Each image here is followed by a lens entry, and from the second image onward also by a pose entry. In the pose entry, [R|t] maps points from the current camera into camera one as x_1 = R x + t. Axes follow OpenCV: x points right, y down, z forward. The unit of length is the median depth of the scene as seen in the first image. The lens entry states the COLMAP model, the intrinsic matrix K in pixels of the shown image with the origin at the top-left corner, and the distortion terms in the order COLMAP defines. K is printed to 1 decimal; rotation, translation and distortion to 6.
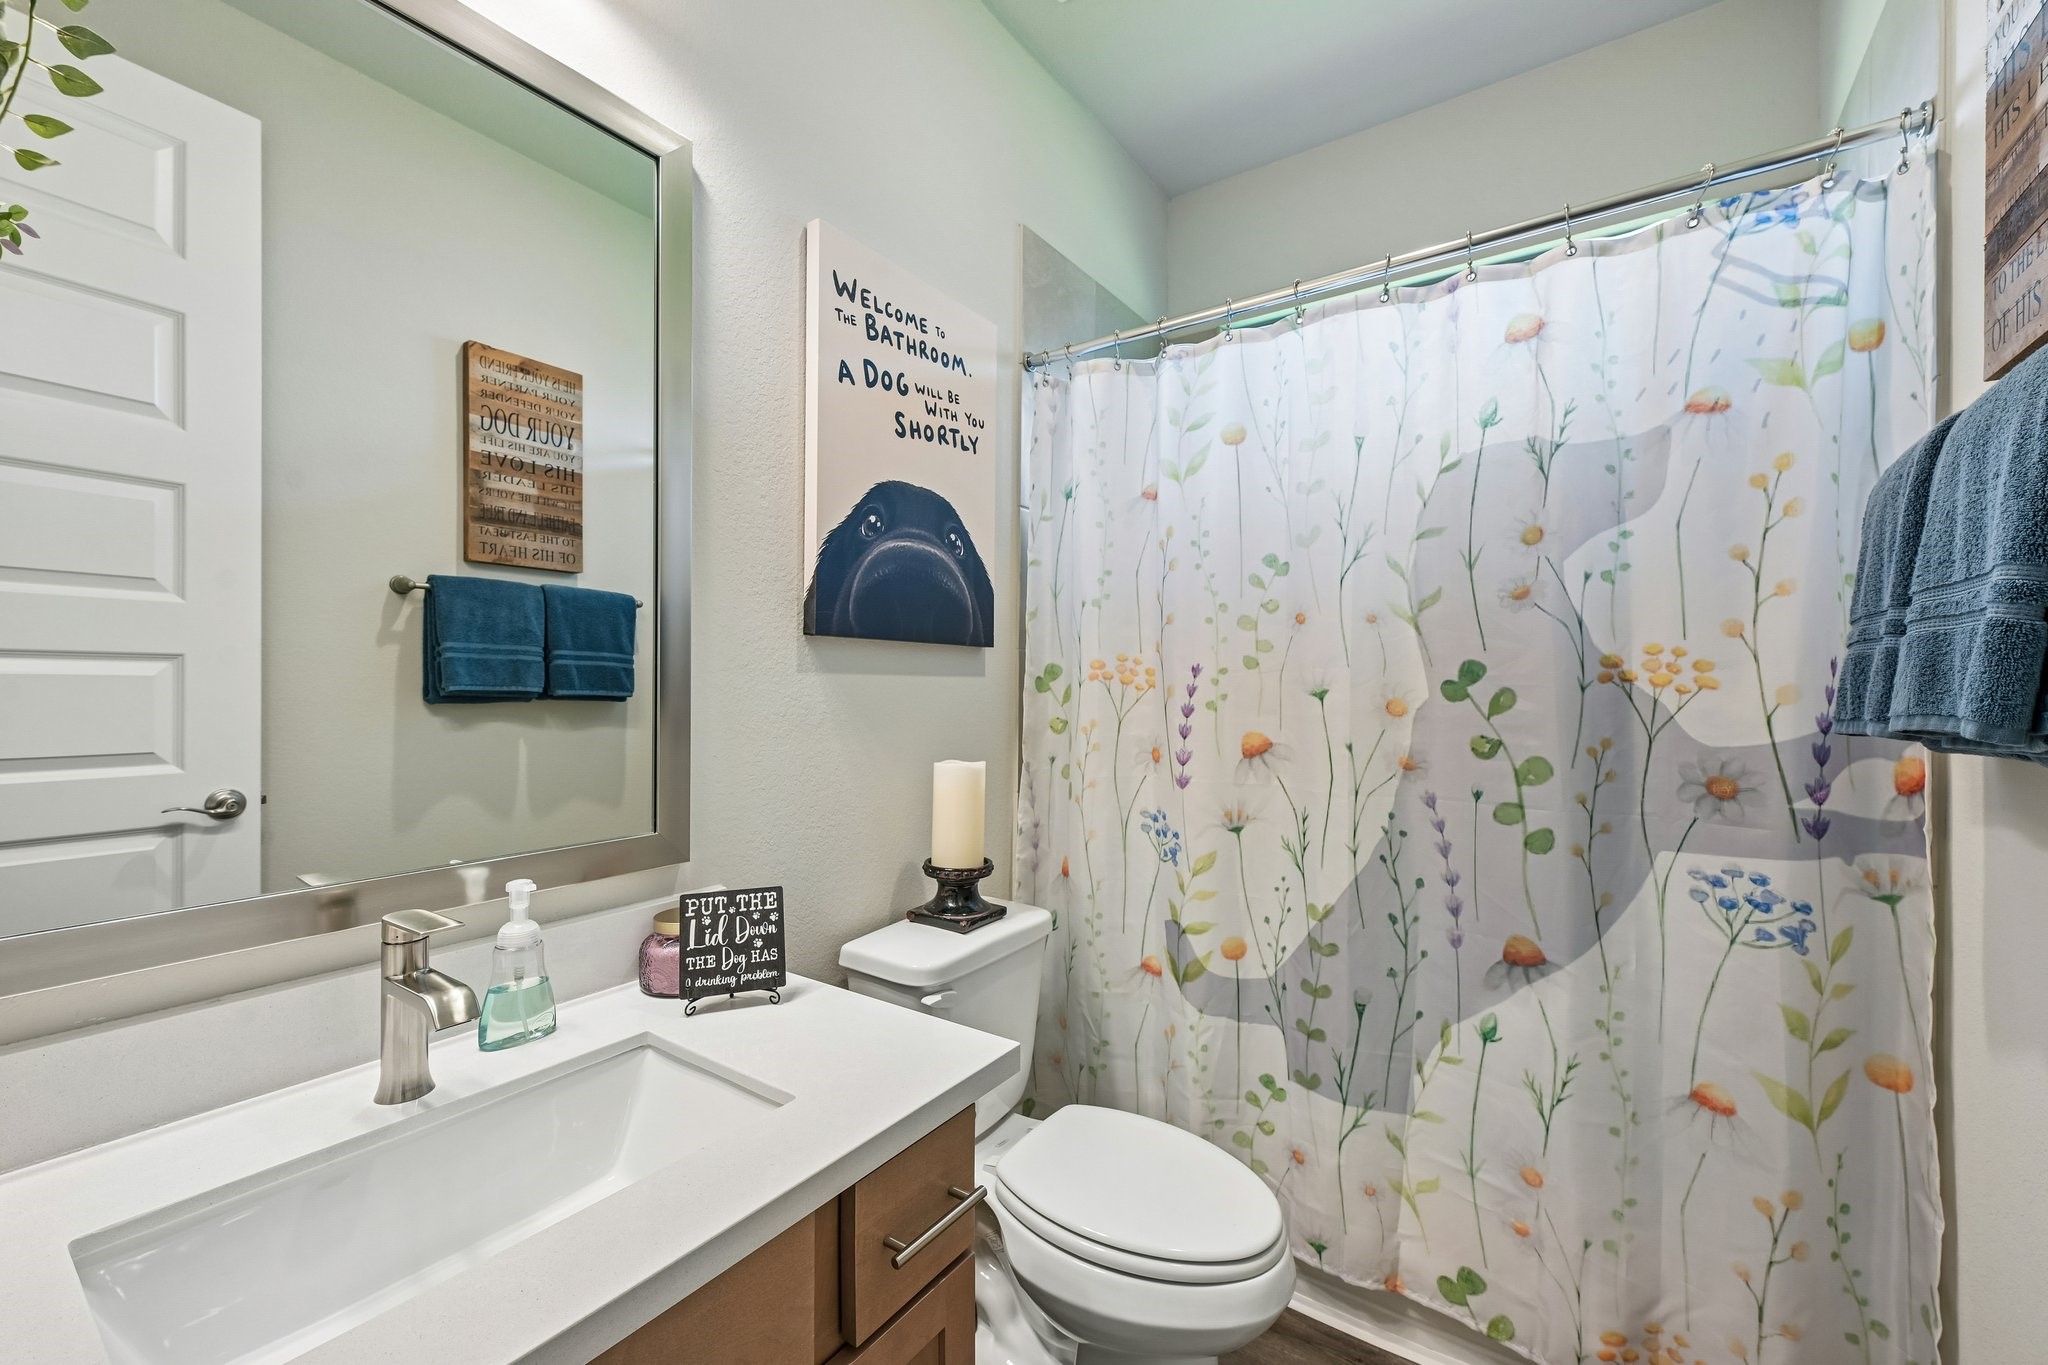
lens RADIAL K [[810.7, 0, 1028.5], [0, 810.7, 670.5], [0, 0, 1]] dist [-0.002292, -0.000447]
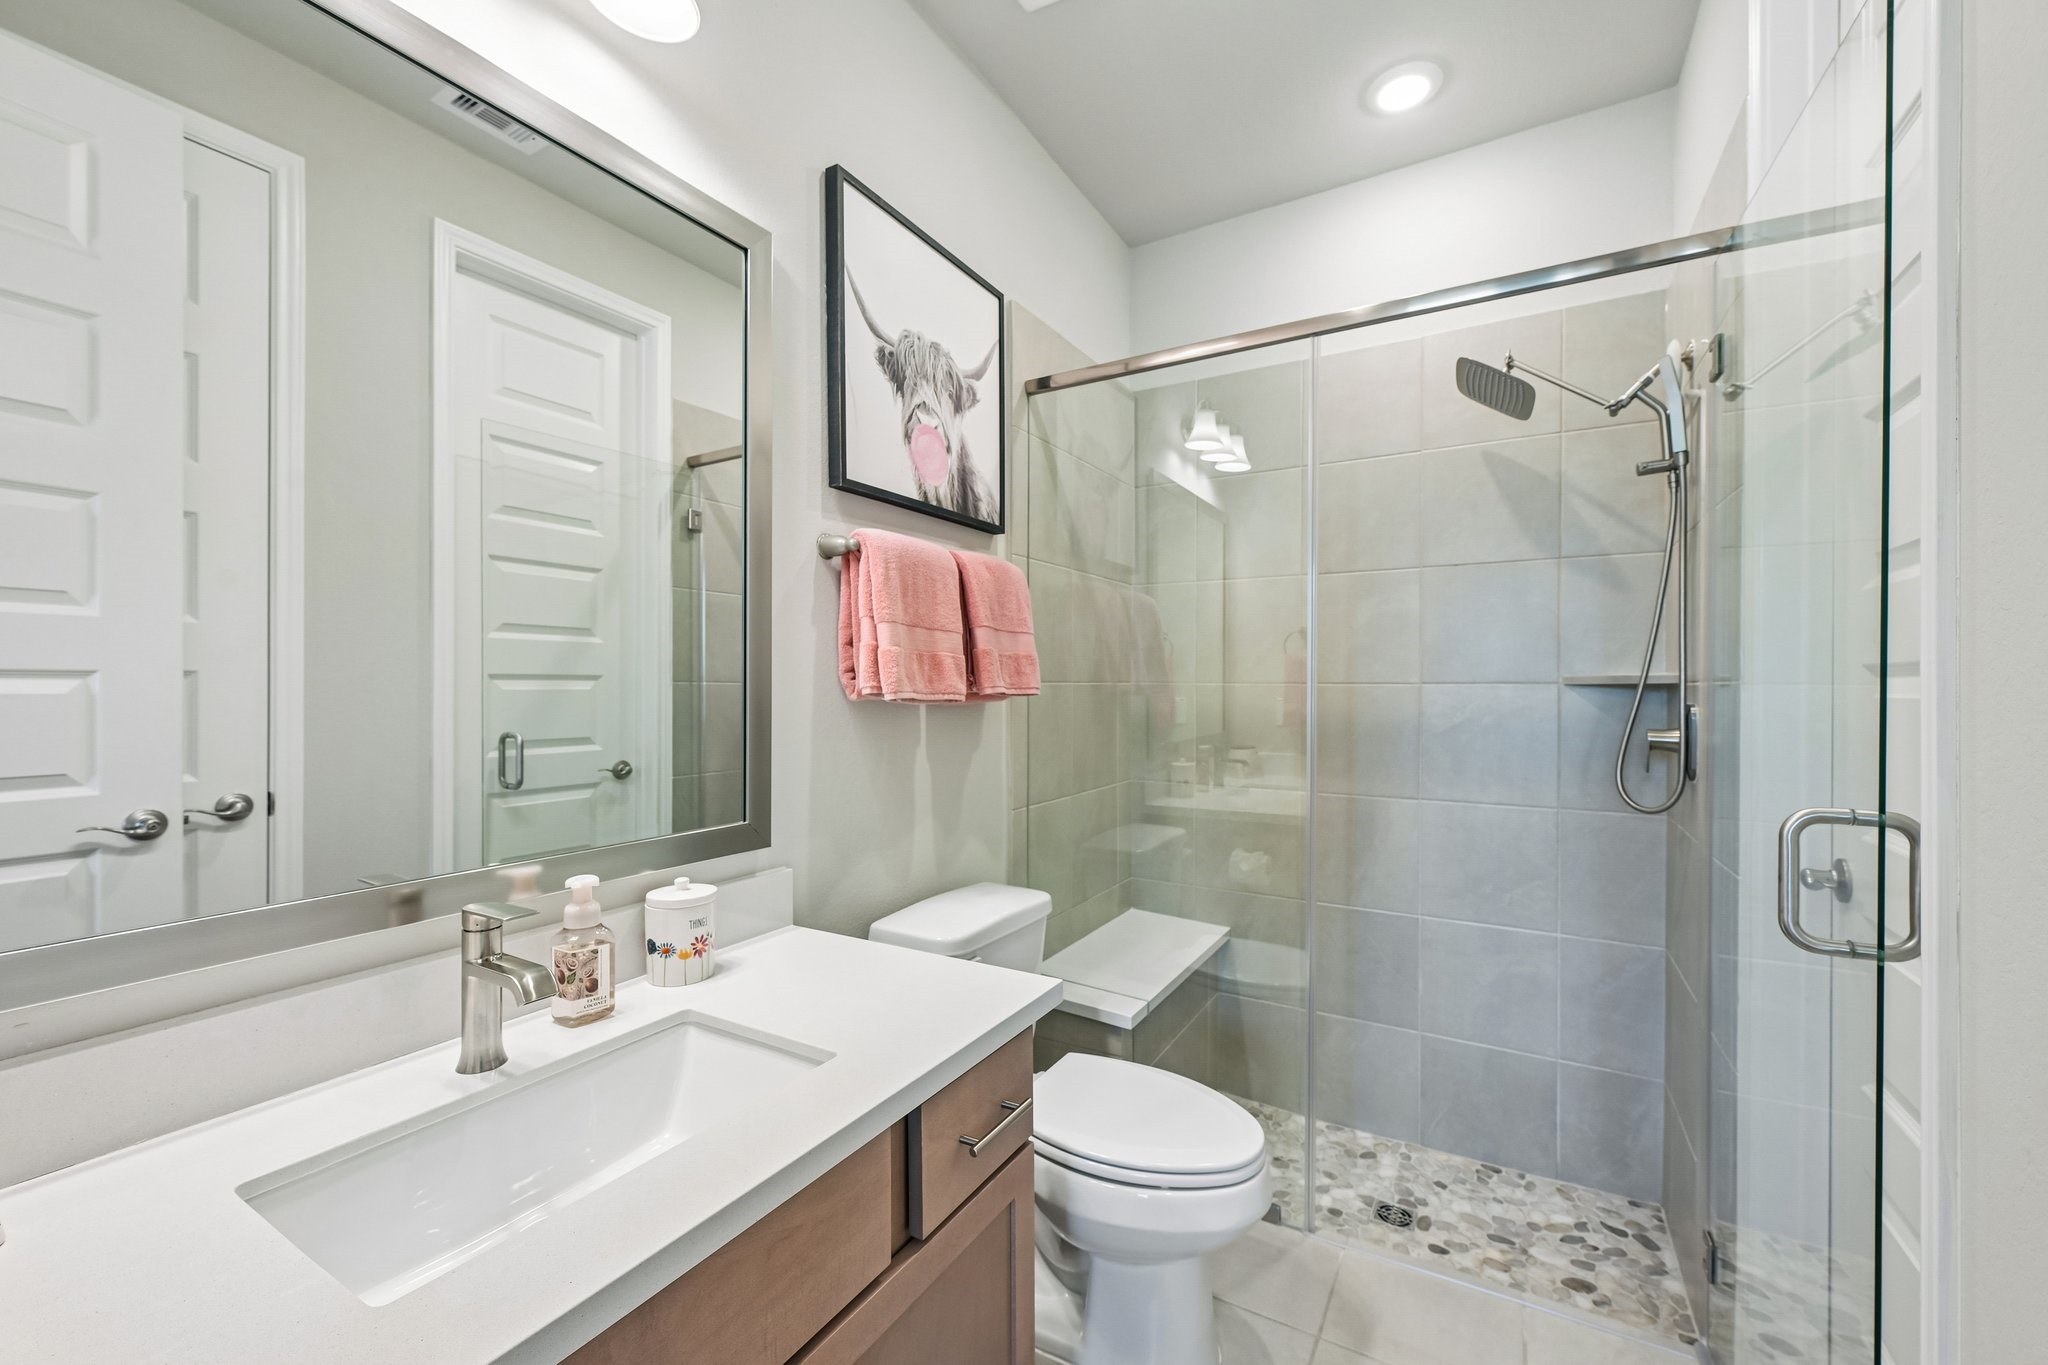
lens RADIAL K [[810.7, 0, 1021.0], [0, 810.7, 694.0], [0, 0, 1]] dist [-0.002292, -0.000447]
pose [[0.997580, -0.012035, 0.068478, -0.102194], [0.010606, 0.999719, 0.021187, -0.004078], [-0.068714, -0.020409, 0.997428, -0.150773]]
